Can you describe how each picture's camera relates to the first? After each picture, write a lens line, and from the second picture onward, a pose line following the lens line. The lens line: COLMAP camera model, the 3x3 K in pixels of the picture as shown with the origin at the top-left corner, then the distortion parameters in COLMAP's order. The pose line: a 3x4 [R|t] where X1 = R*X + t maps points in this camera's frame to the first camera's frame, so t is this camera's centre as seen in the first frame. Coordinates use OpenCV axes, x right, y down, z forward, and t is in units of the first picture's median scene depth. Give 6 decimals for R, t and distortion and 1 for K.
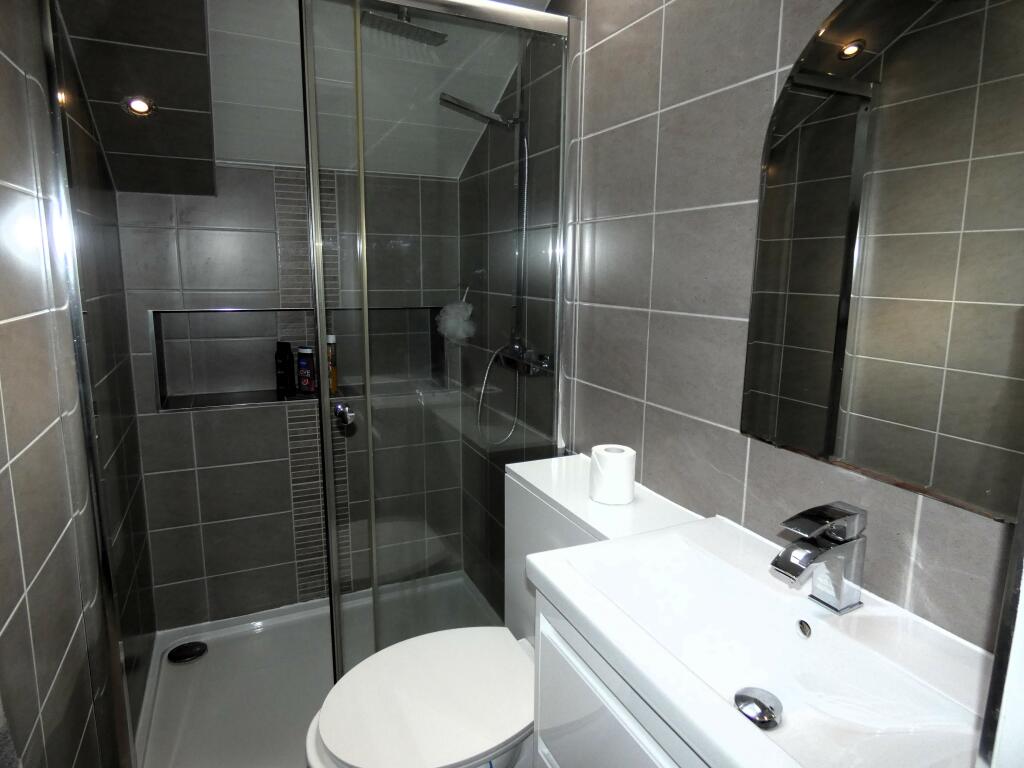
lens RADIAL K [[621.0, 0, 510.4], [0, 621.0, 379.2], [0, 0, 1]] dist [0.002810, -0.000520]
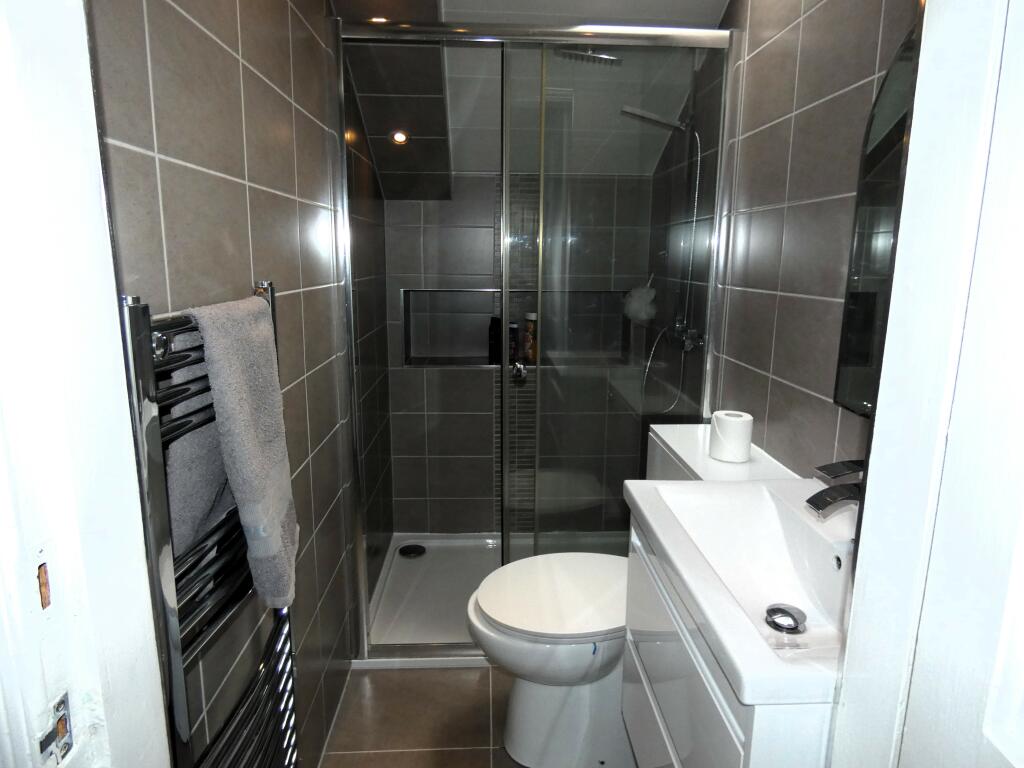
lens RADIAL K [[621.0, 0, 514.5], [0, 621.0, 382.1], [0, 0, 1]] dist [0.002810, -0.000520]
pose [[0.927146, 0.070867, -0.367938, 0.177396], [-0.063435, 0.997464, 0.032271, 0.035895], [0.369292, -0.006580, 0.929290, -0.177545]]
